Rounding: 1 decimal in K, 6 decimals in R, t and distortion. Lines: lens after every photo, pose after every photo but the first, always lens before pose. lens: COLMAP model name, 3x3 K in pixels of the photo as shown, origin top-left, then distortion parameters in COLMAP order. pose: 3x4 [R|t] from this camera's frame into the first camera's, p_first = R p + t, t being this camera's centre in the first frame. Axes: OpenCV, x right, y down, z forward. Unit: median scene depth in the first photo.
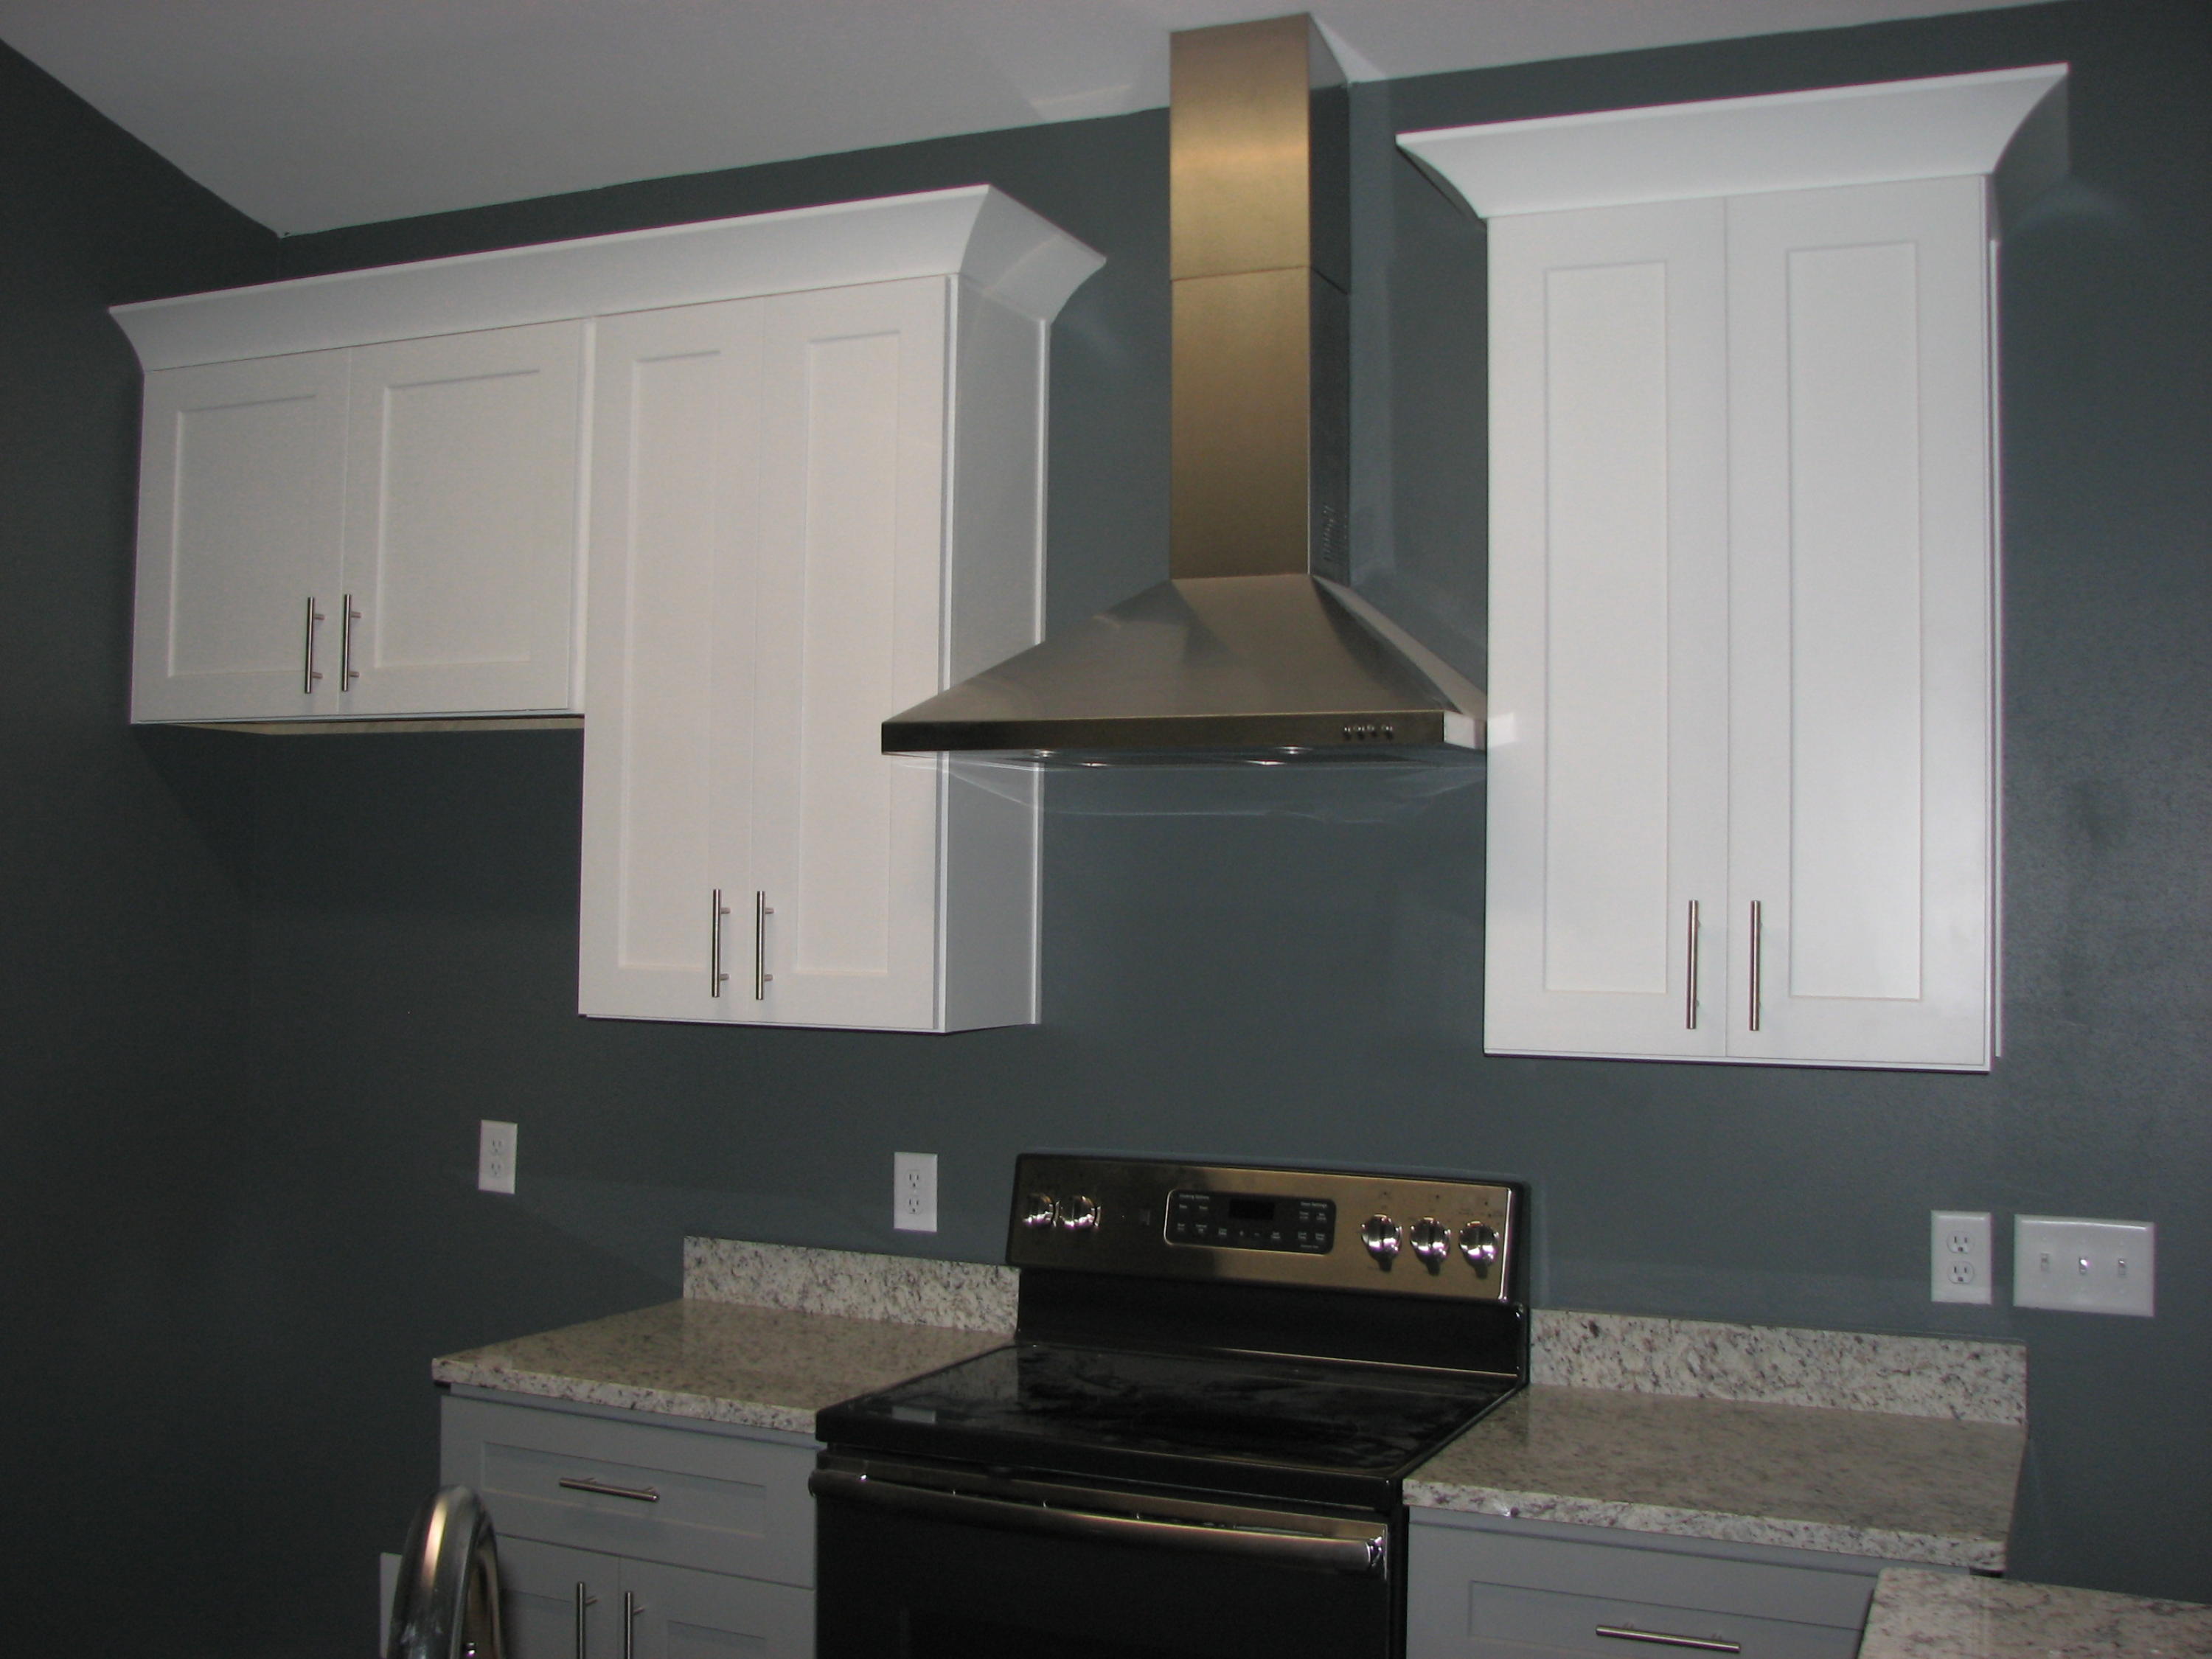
lens RADIAL K [[2336.0, 0, 1109.7], [0, 2336.0, 828.4], [0, 0, 1]] dist [-0.063661, 0.000000]
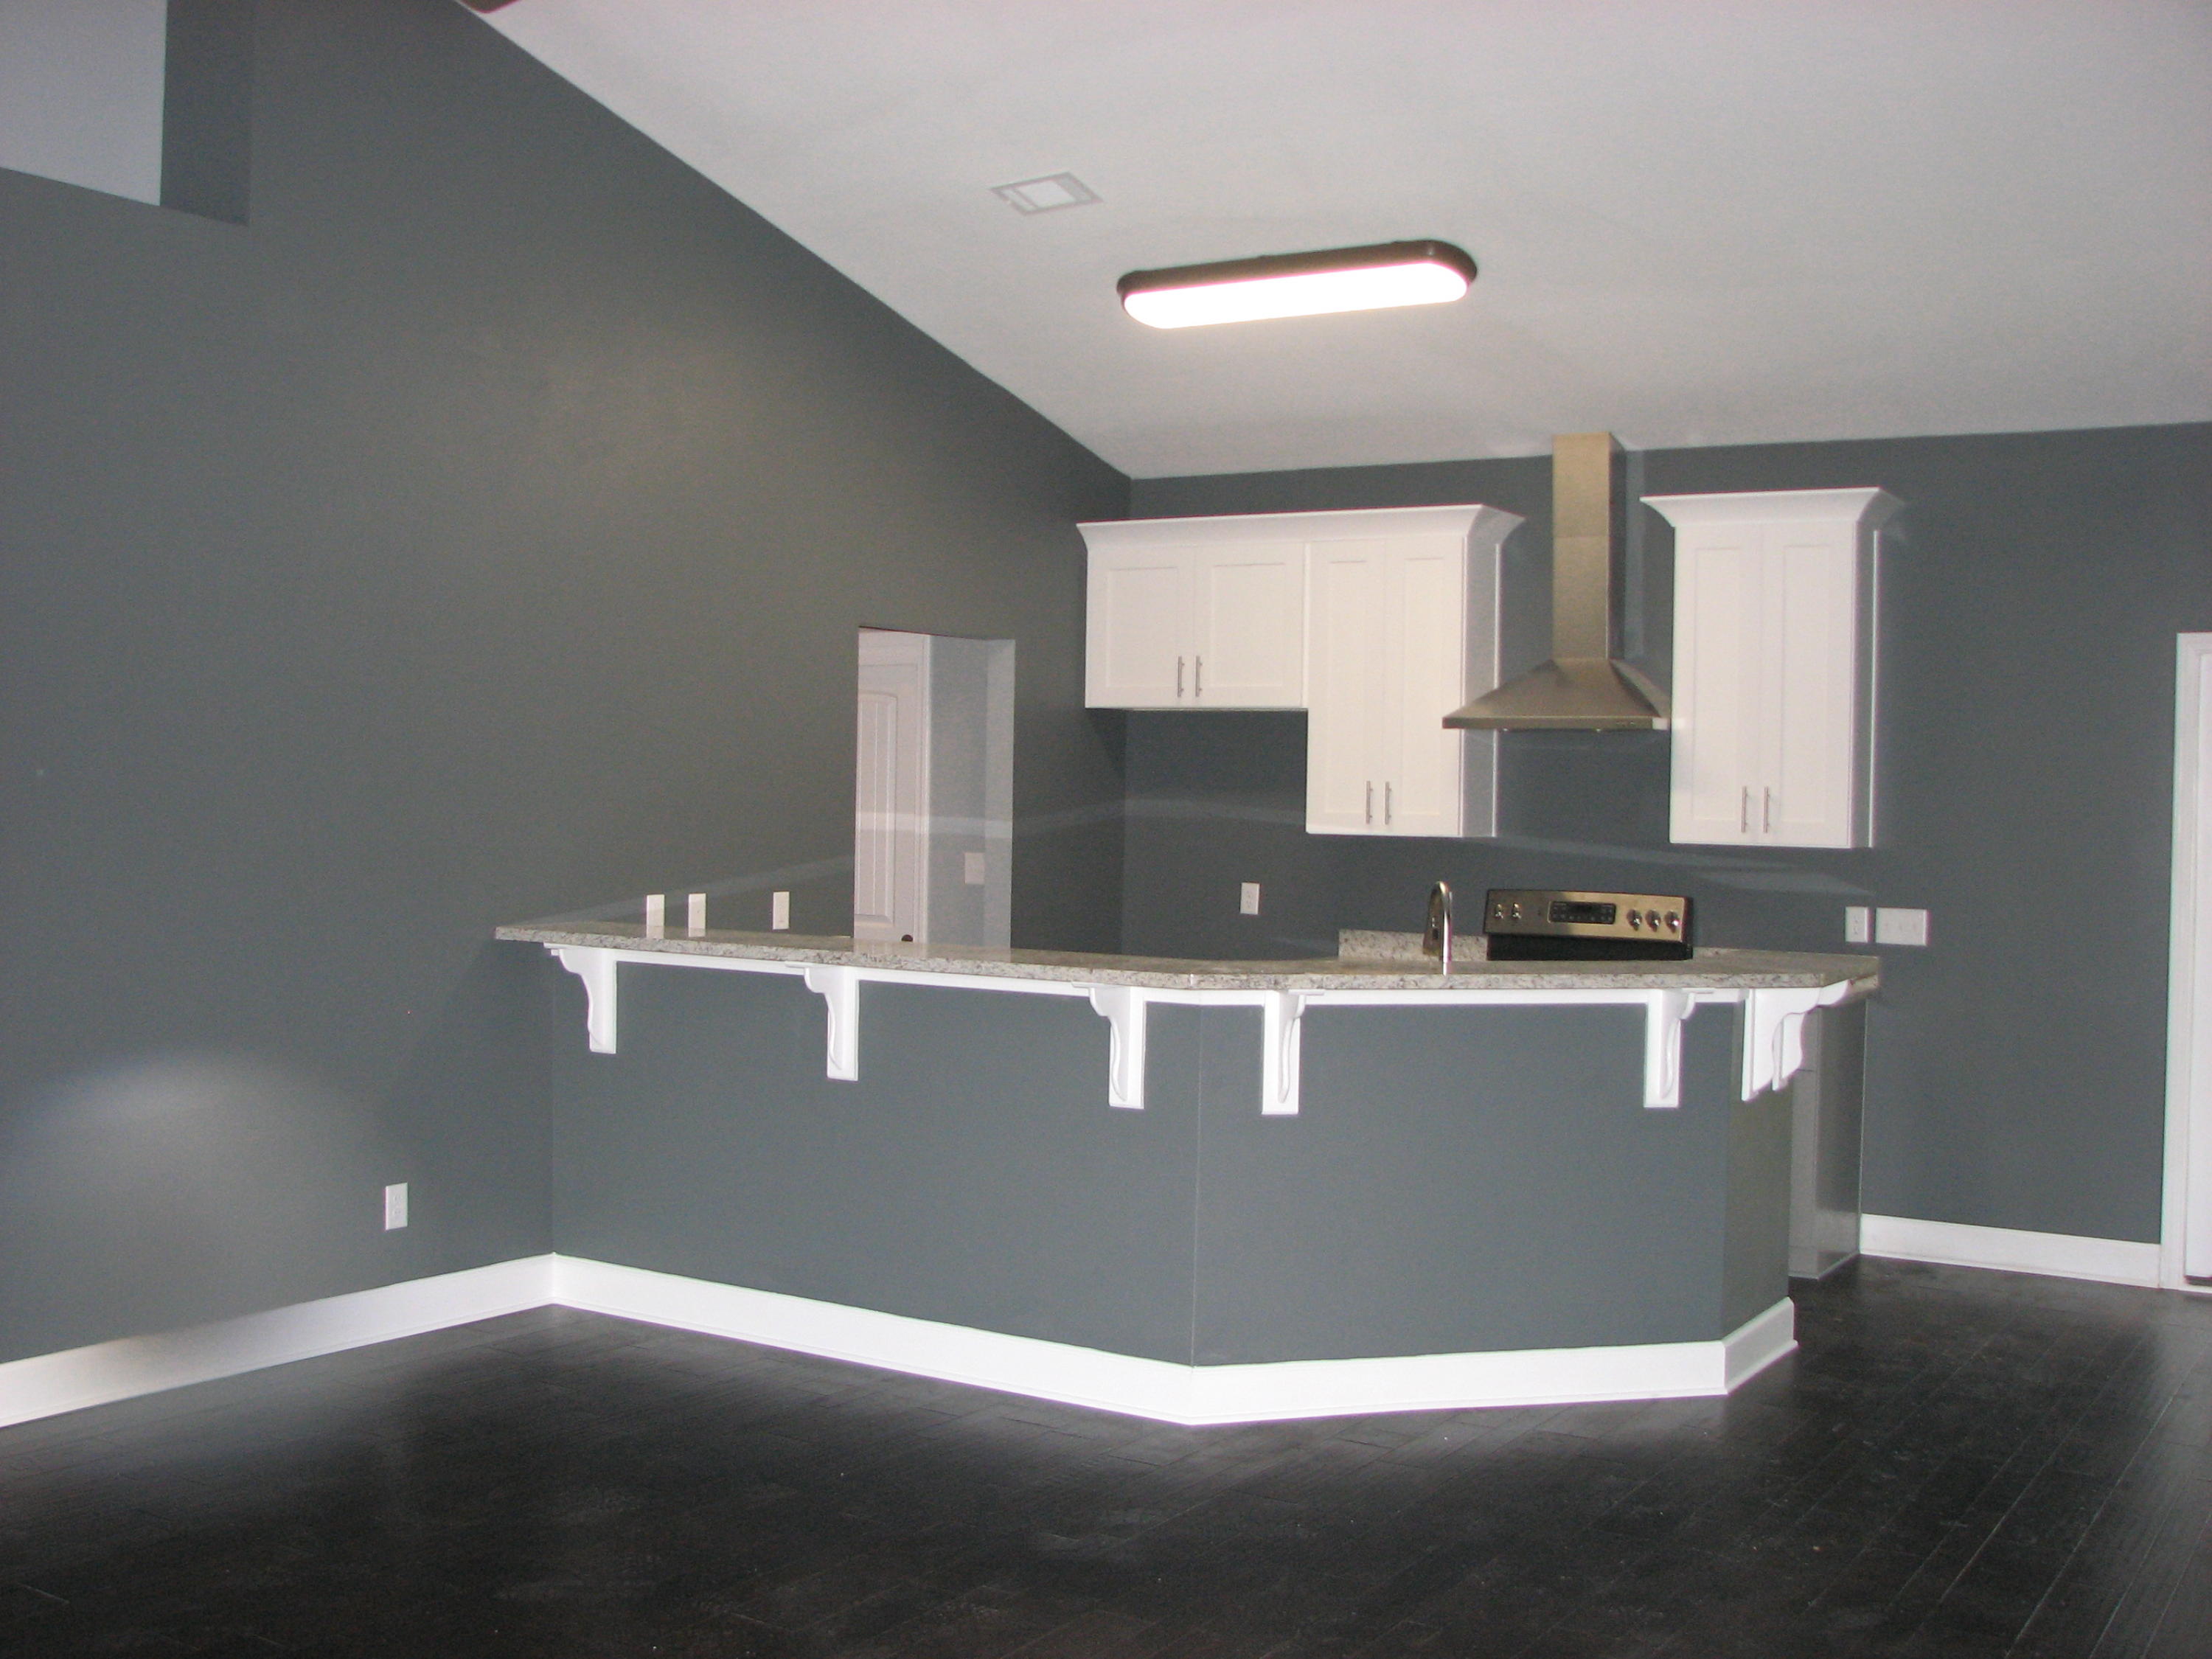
lens RADIAL K [[2336.0, 0, 1100.2], [0, 2336.0, 812.8], [0, 0, 1]] dist [-0.063661, 0.000000]
pose [[0.986563, 0.007249, -0.163220, -0.044082], [-0.001023, 0.999270, 0.038196, -0.036427], [0.163378, -0.037516, 0.985850, -1.561341]]
